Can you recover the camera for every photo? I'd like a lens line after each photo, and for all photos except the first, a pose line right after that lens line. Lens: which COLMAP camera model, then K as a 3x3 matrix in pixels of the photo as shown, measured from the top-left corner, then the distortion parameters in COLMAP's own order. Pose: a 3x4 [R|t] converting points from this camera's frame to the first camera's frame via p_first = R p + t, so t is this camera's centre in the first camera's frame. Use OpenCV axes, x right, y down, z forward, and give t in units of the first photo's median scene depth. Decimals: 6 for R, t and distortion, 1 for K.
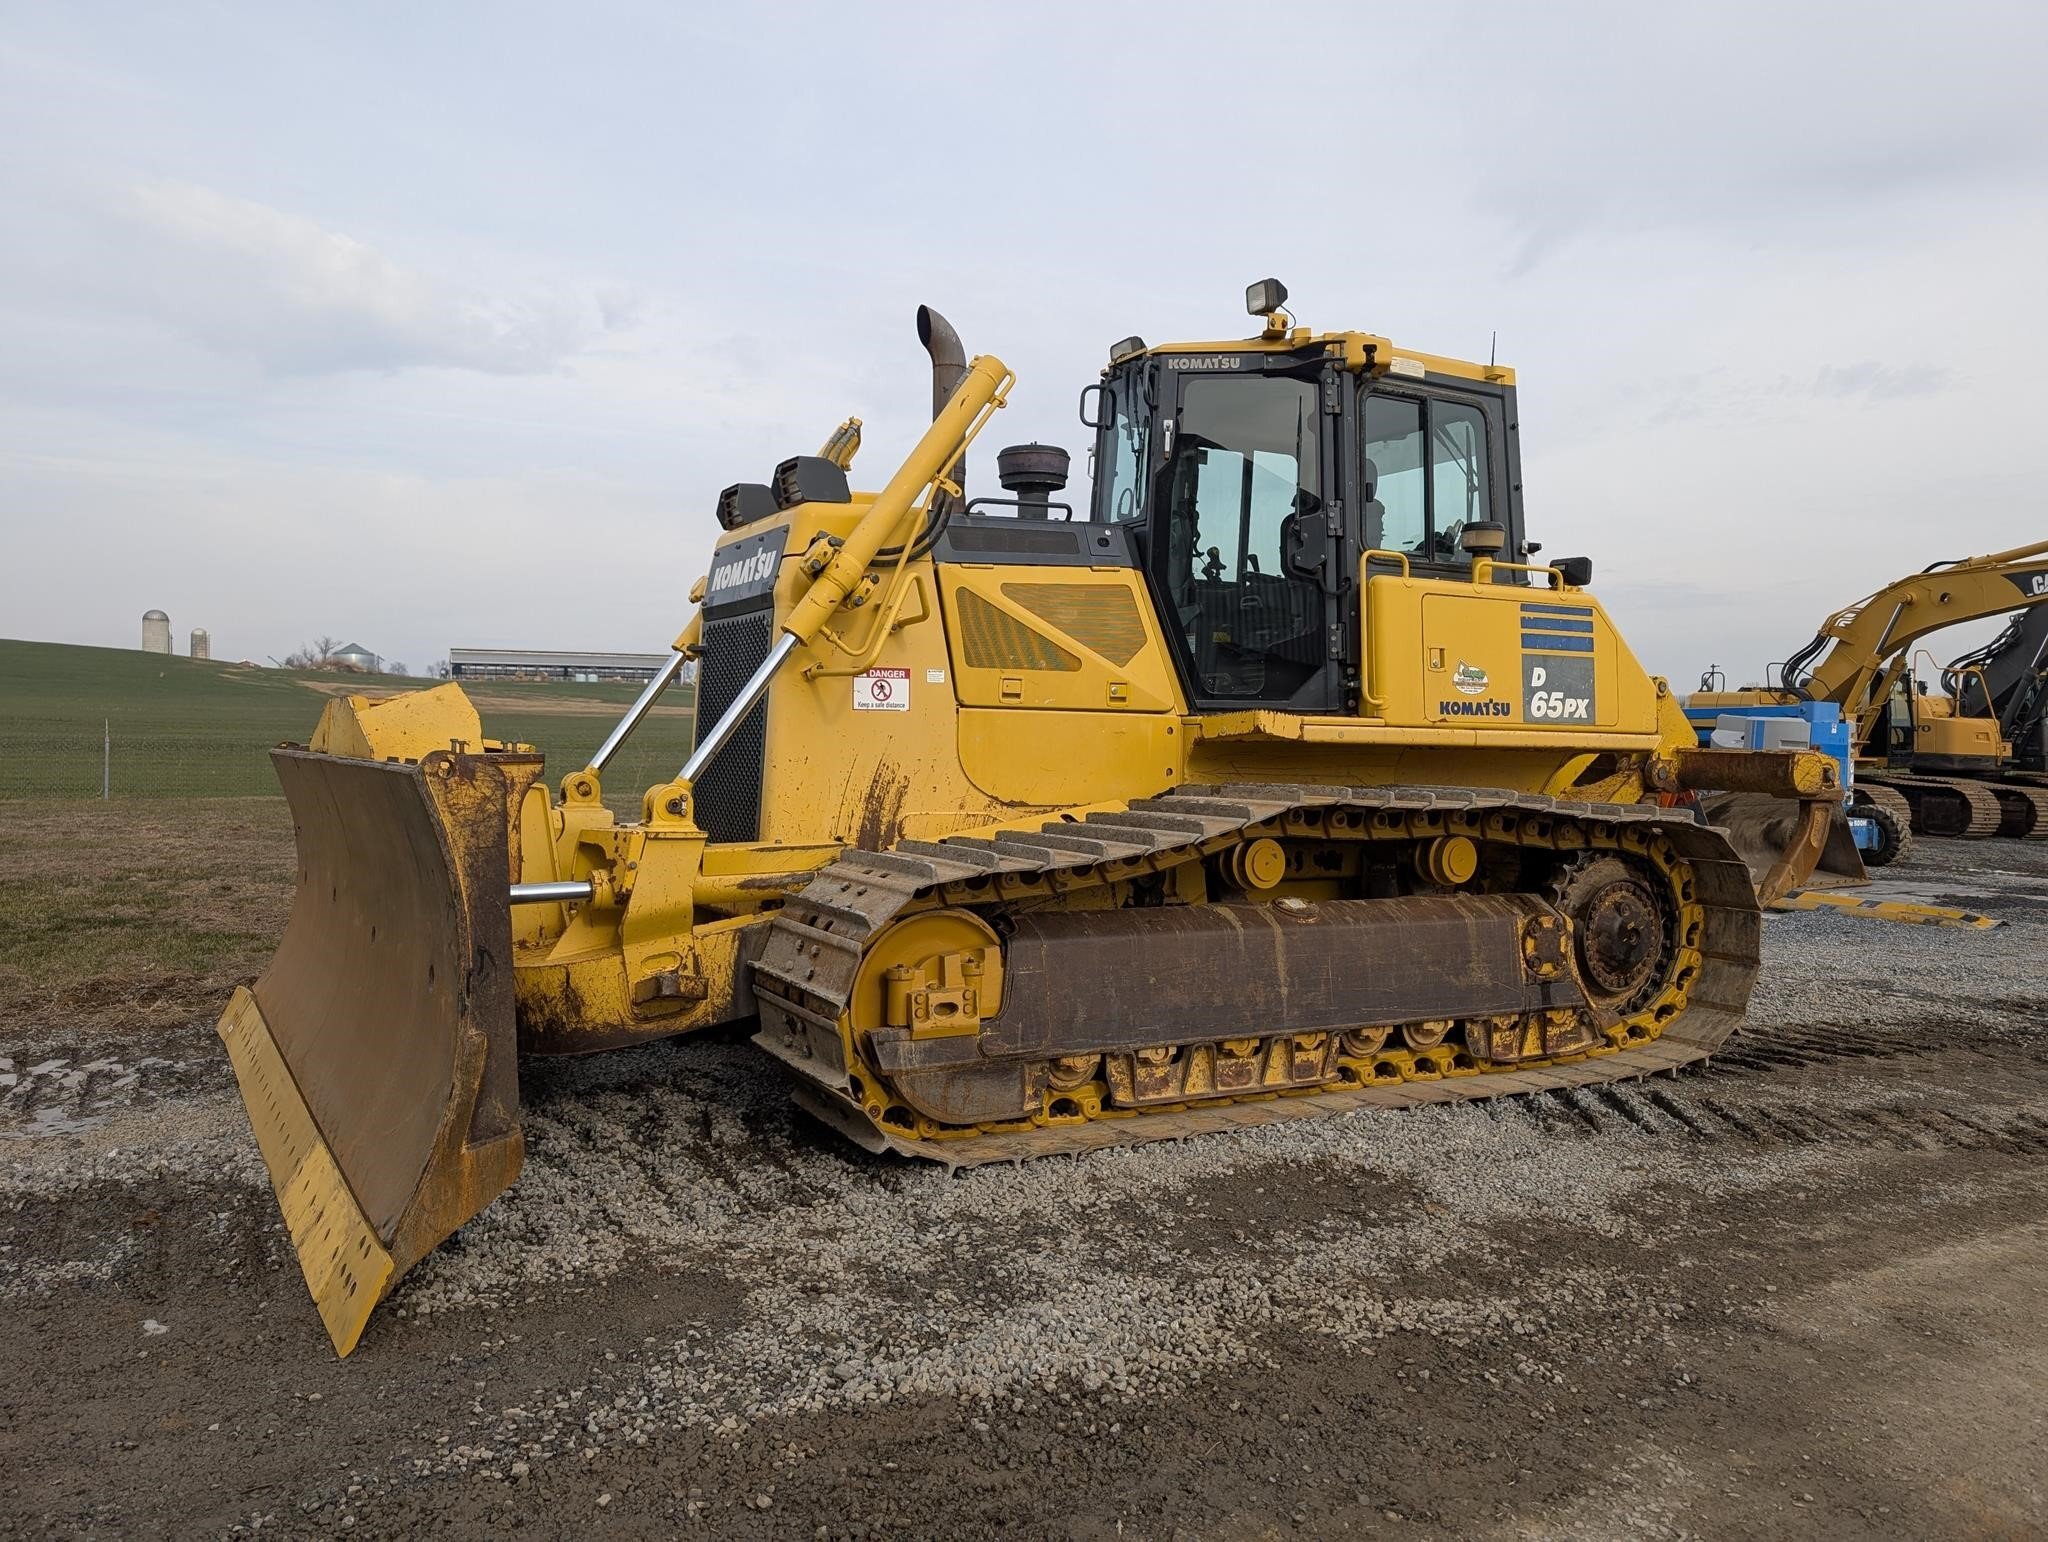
lens RADIAL K [[1451.3, 0, 997.6], [0, 1451.3, 744.0], [0, 0, 1]] dist [0.023723, -0.019877]
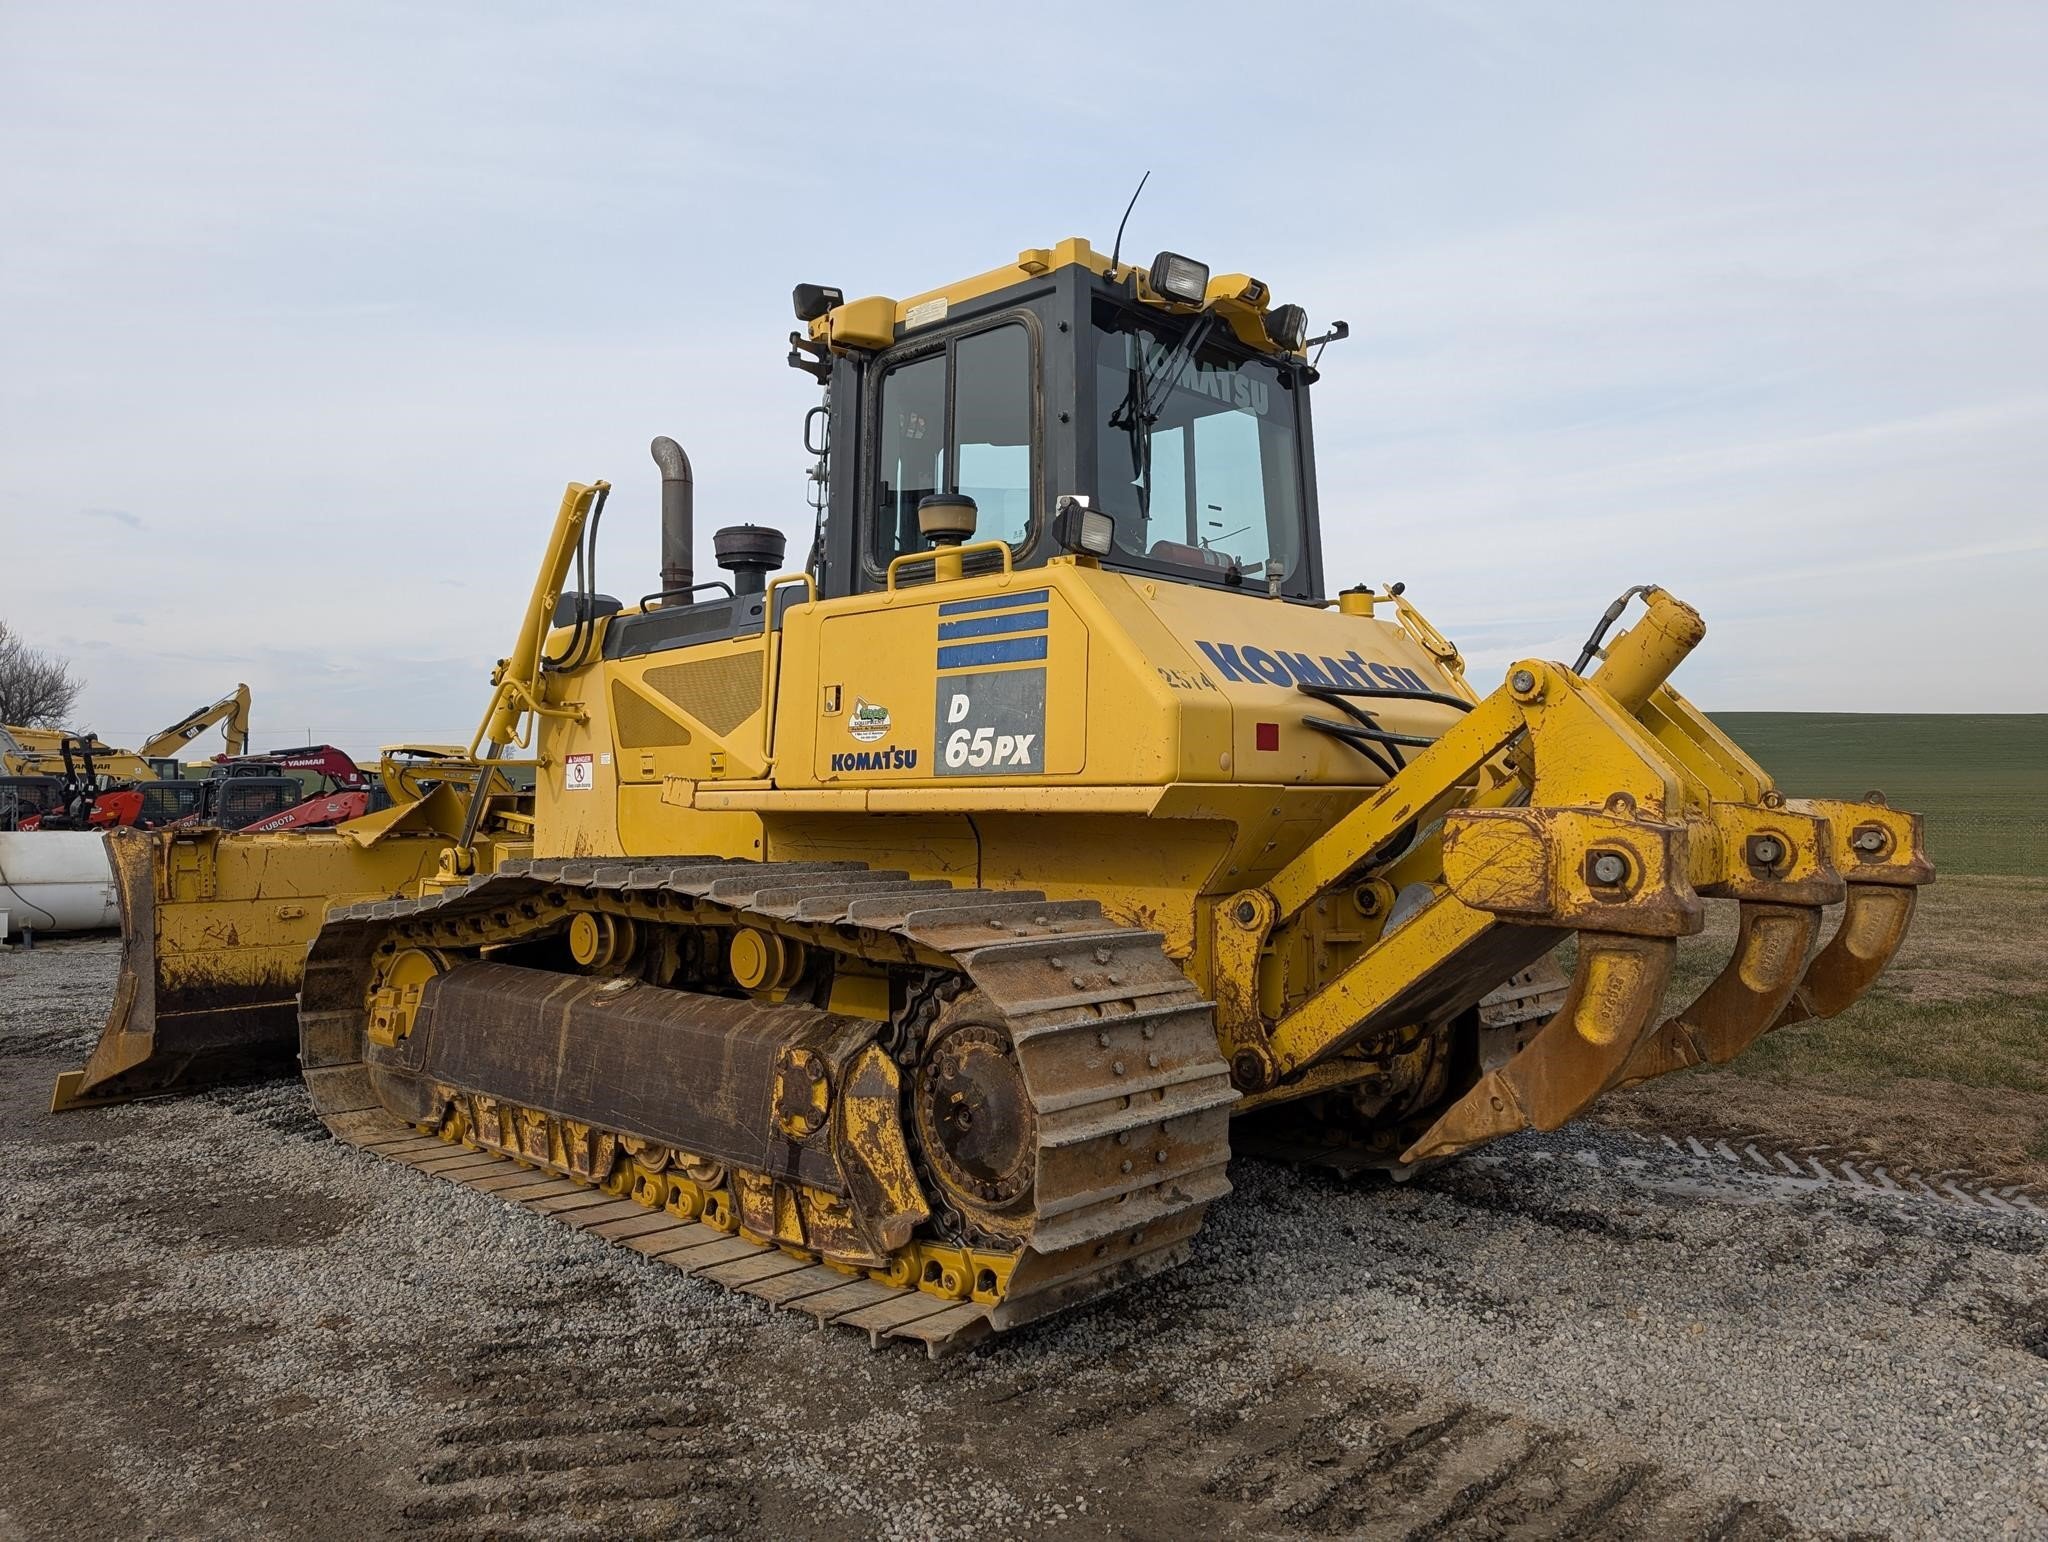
lens RADIAL K [[1508.7, 0, 1070.9], [0, 1508.7, 735.0], [0, 0, 1]] dist [0.020479, -0.007563]
pose [[0.328823, -0.059853, -0.942493, 1.135329], [0.009297, 0.998146, -0.060144, 0.010003], [0.944346, 0.011015, 0.328770, 0.884163]]
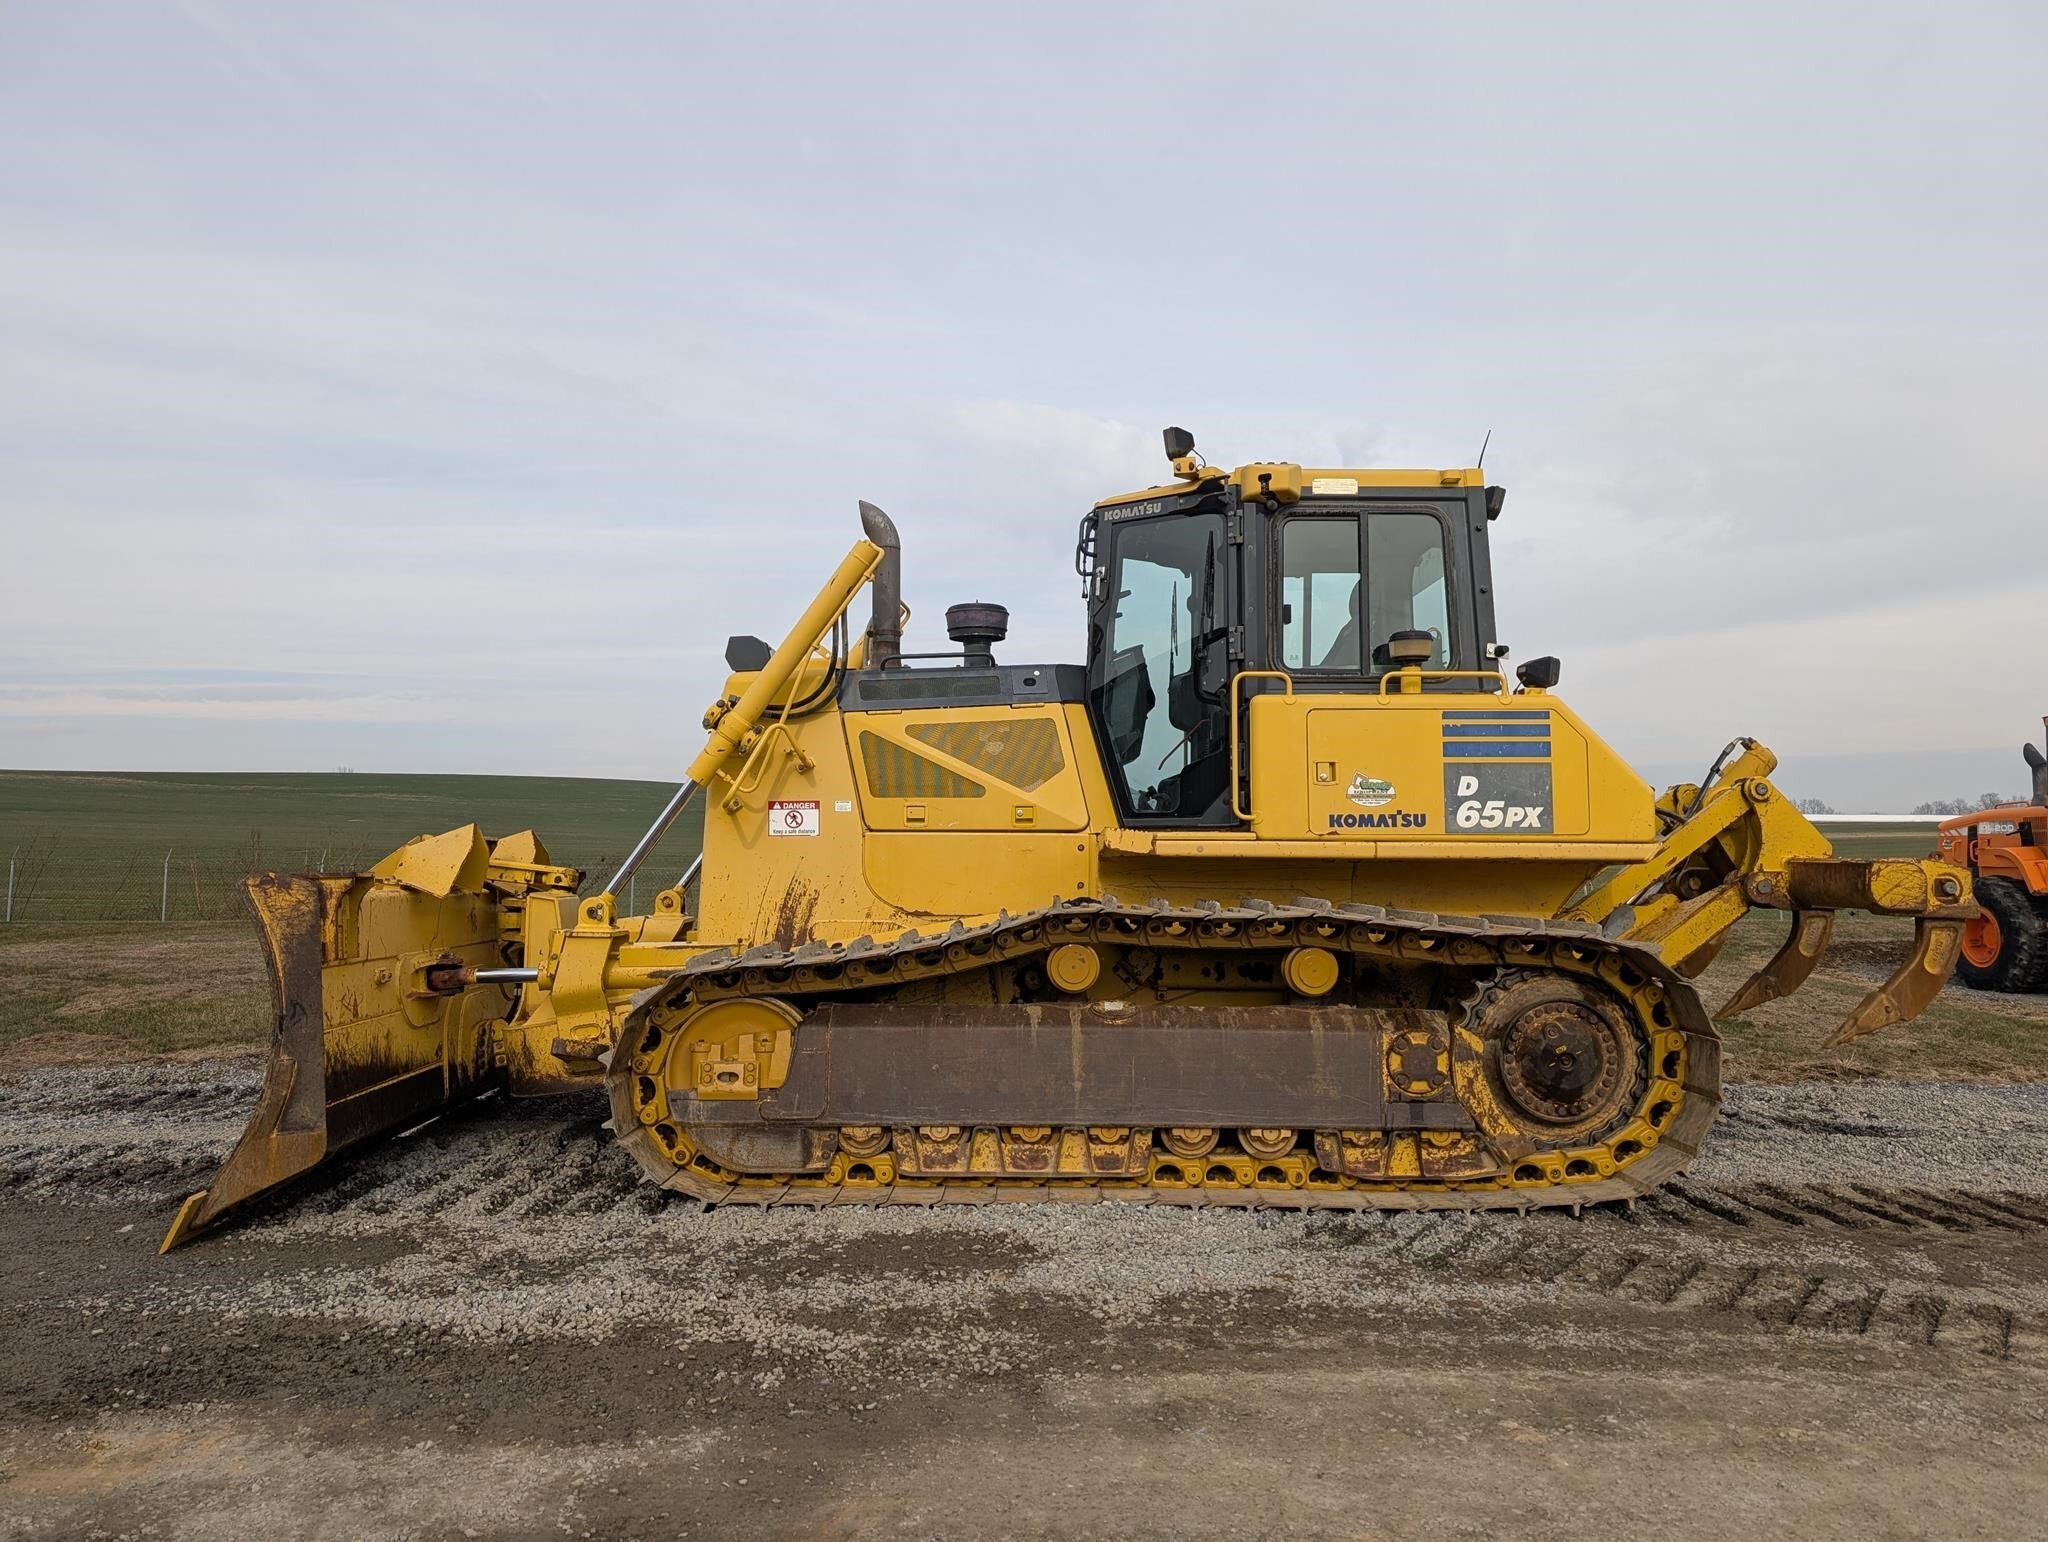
lens RADIAL K [[1453.5, 0, 1043.8], [0, 1453.5, 784.6], [0, 0, 1]] dist [0.016051, -0.008304]
pose [[0.880971, -0.038629, -0.471591, 0.626070], [0.010601, 0.998023, -0.061947, 0.010773], [0.473052, 0.049574, 0.879639, 0.017895]]
